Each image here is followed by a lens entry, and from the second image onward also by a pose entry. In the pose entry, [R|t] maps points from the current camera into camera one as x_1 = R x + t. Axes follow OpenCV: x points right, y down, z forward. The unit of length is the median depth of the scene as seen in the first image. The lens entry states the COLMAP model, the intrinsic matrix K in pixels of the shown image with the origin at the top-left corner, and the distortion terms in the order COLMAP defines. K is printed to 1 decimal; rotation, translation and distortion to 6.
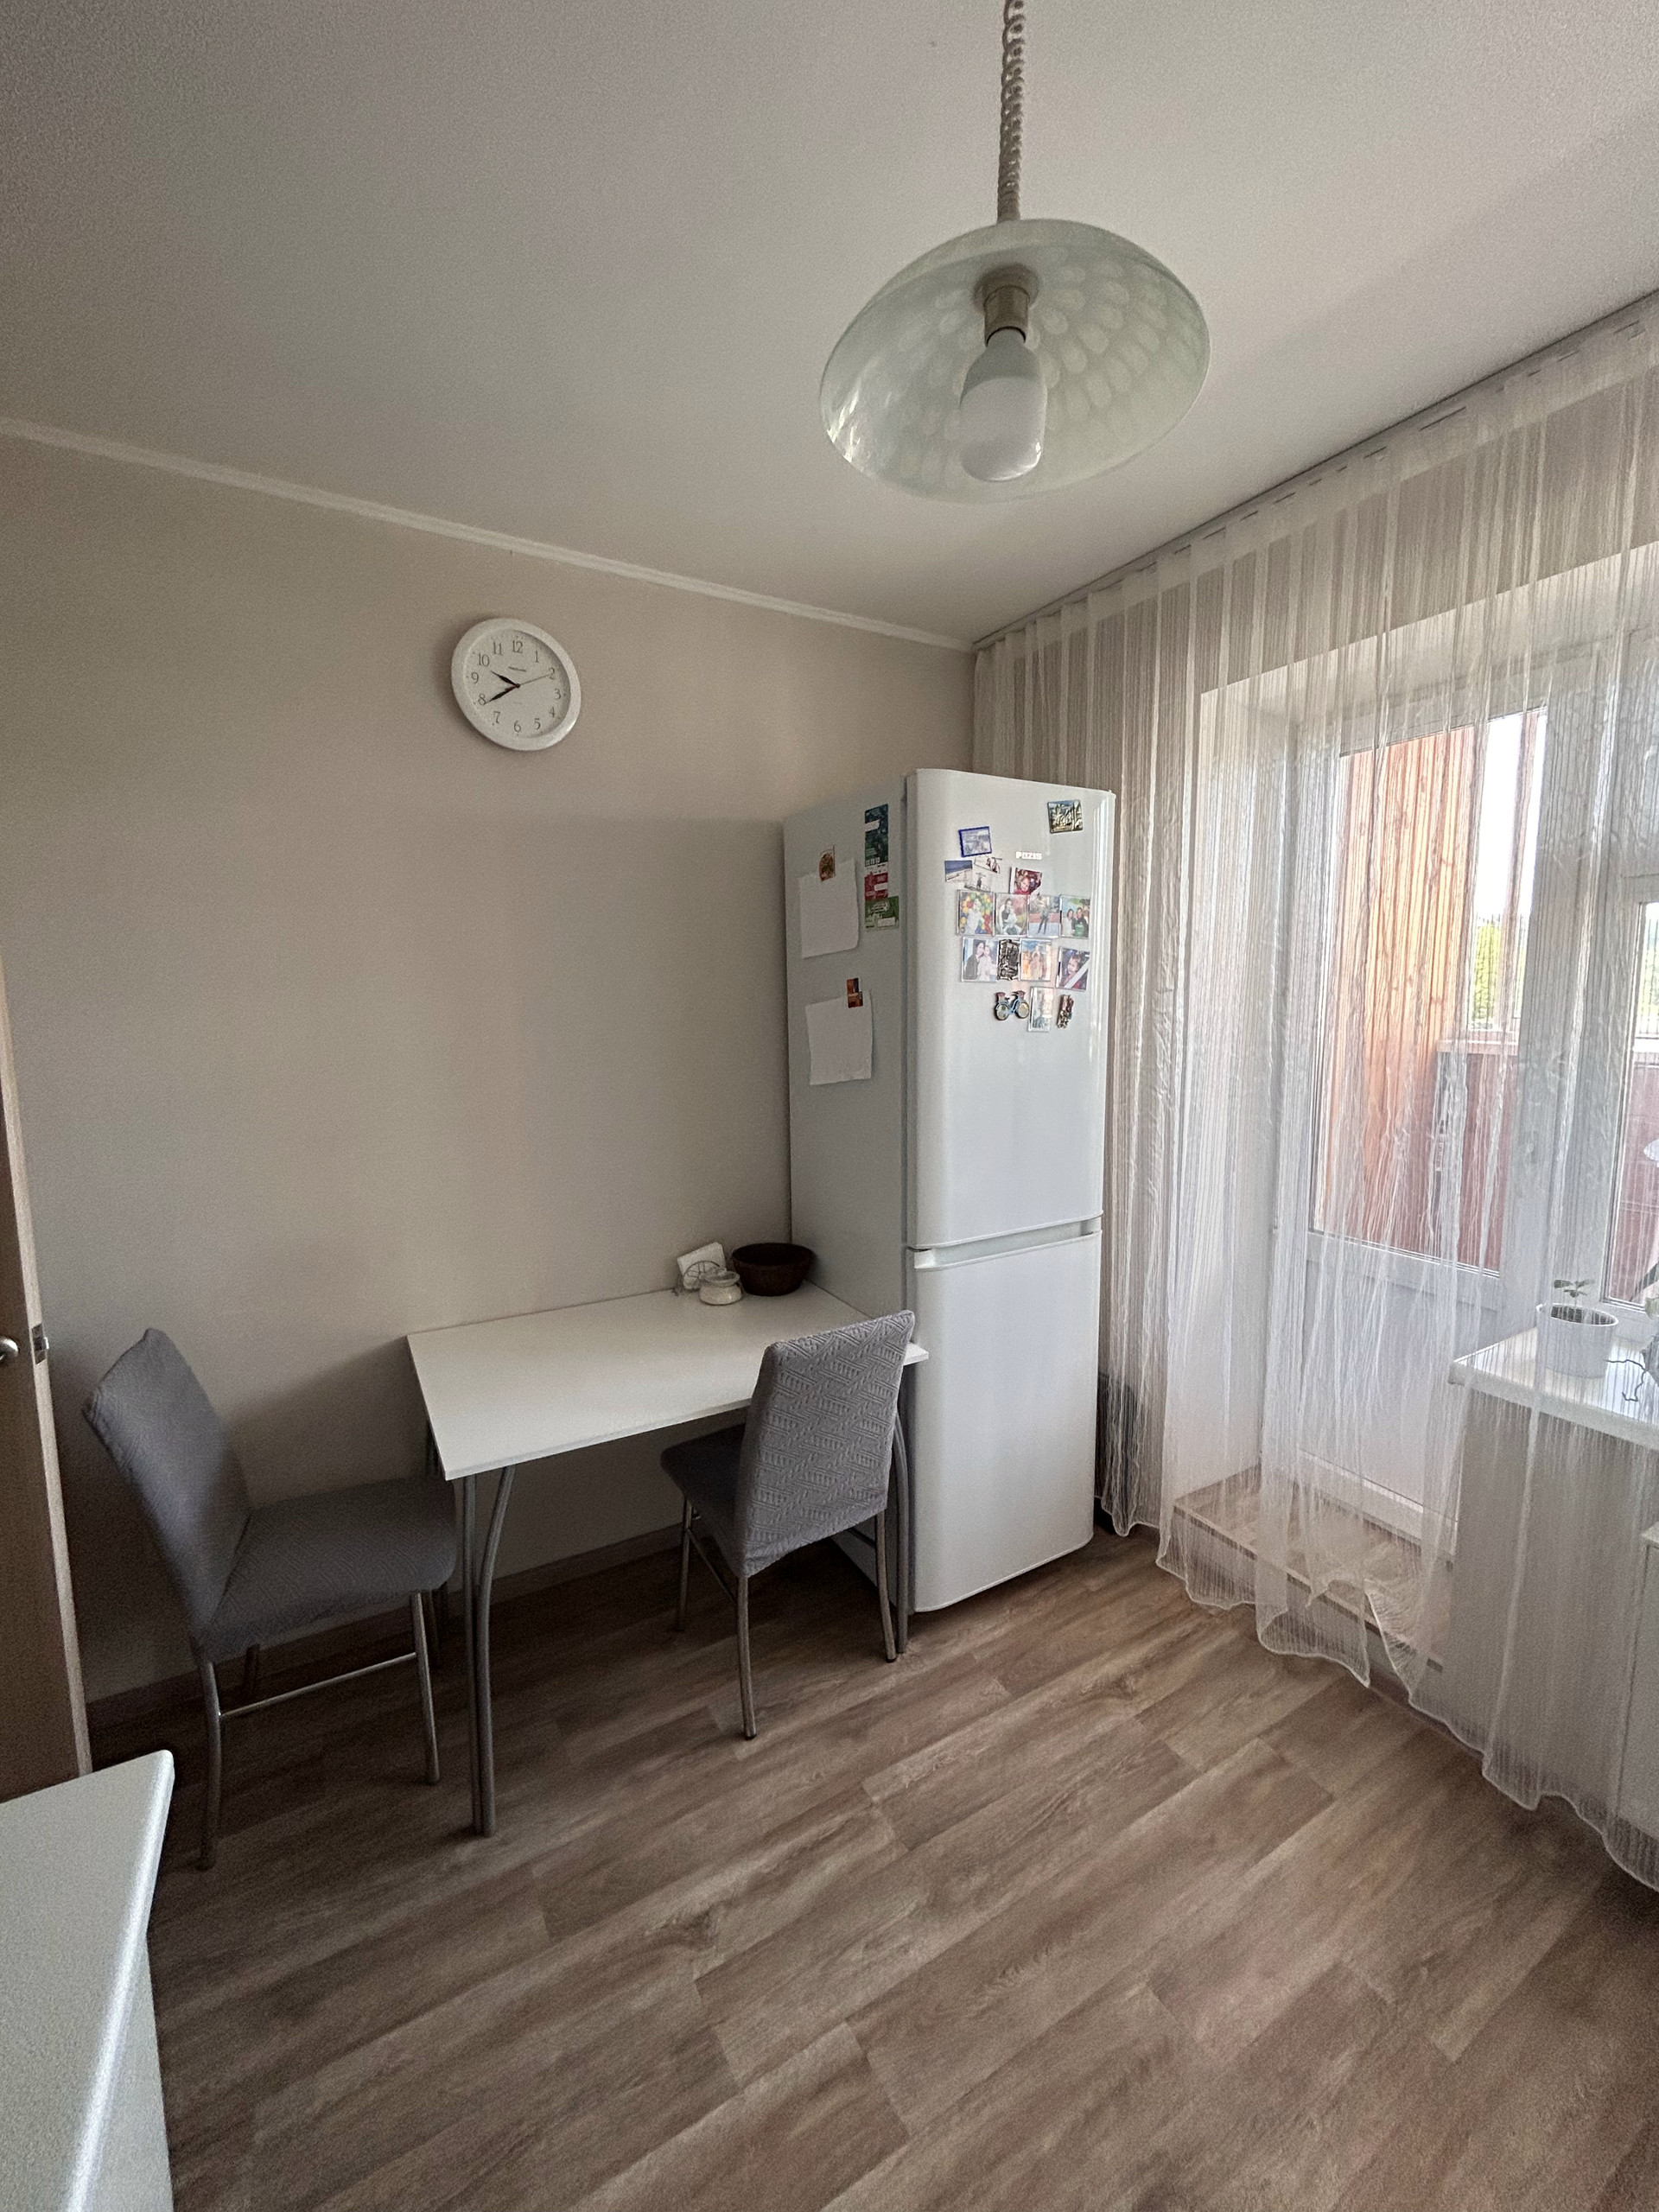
lens RADIAL K [[896.5, 0, 826.5], [0, 896.5, 1095.4], [0, 0, 1]] dist [-0.012618, -0.000286]
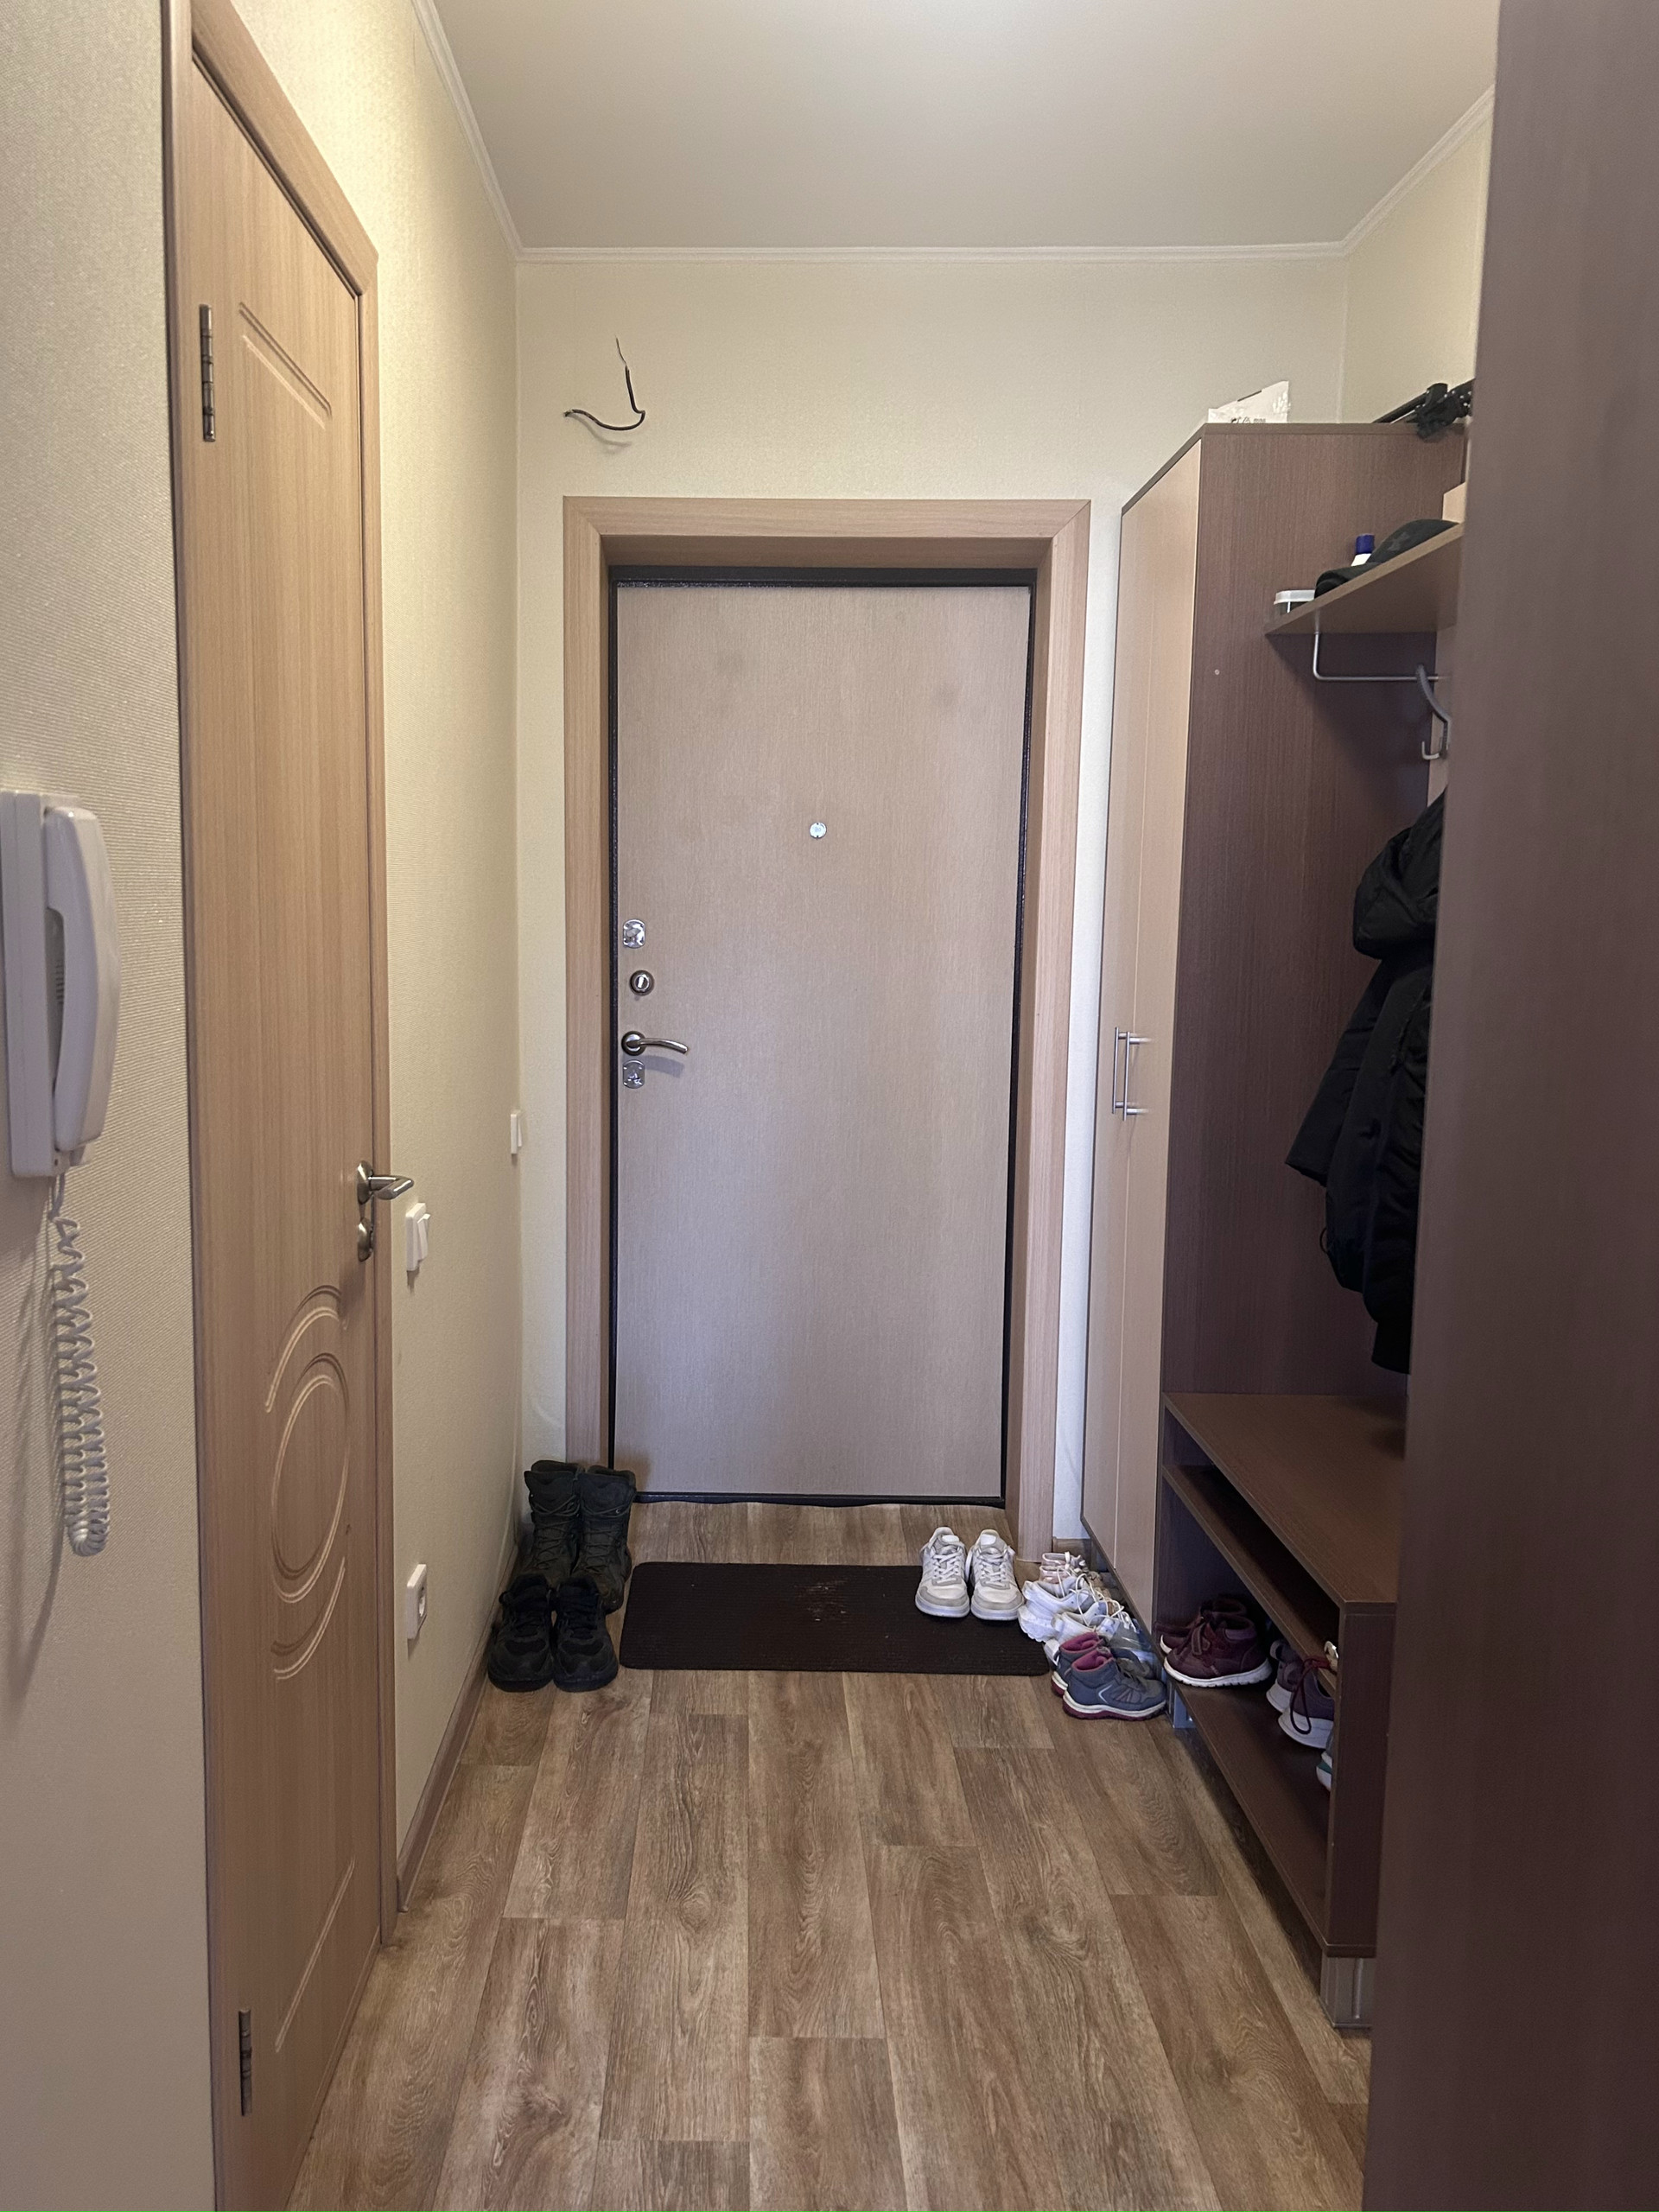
lens RADIAL K [[1707.6, 0, 812.2], [0, 1707.6, 1104.7], [0, 0, 1]] dist [0.003345, -0.003134]
pose [[0.480013, -0.086909, 0.872946, -0.812266], [0.083701, 0.995078, 0.053042, 0.087865], [-0.873259, 0.047605, 0.484925, 0.108073]]
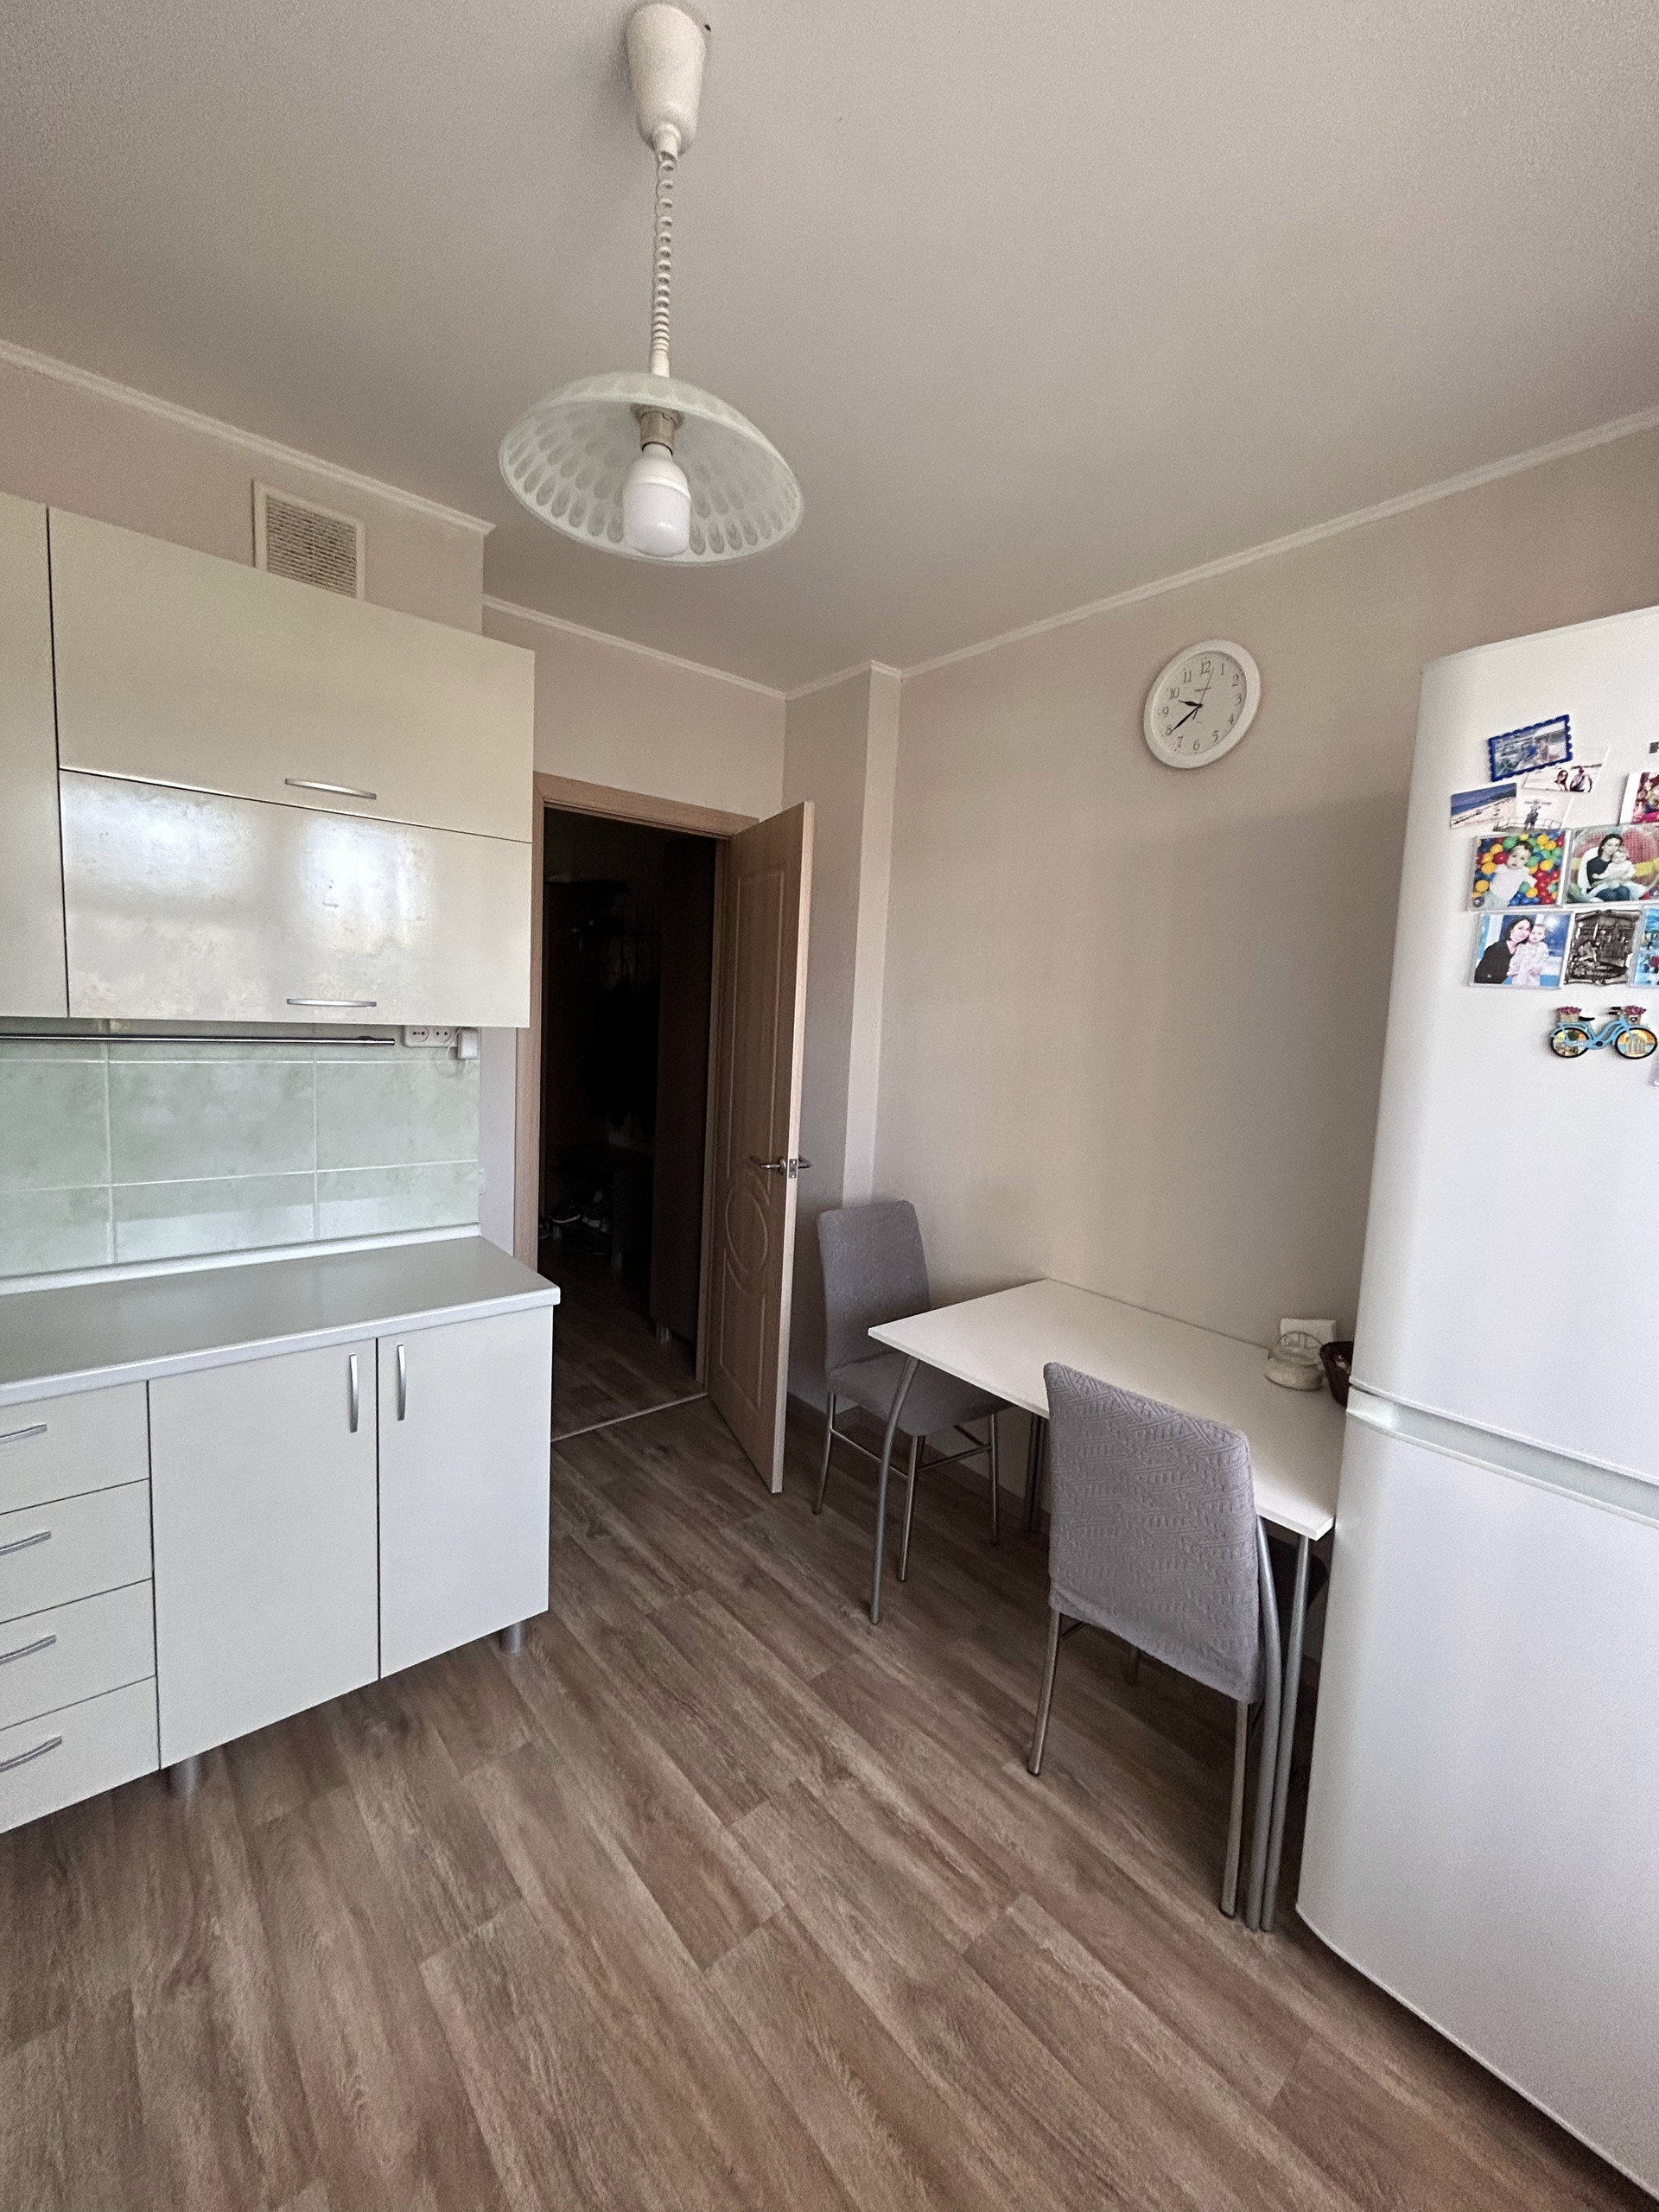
lens RADIAL K [[896.5, 0, 824.8], [0, 896.5, 1089.3], [0, 0, 1]] dist [-0.012618, -0.000286]
pose [[0.166336, 0.109440, -0.979977, 0.668060], [-0.157849, 0.983961, 0.083093, -0.038834], [0.973353, 0.140867, 0.180943, 0.466286]]
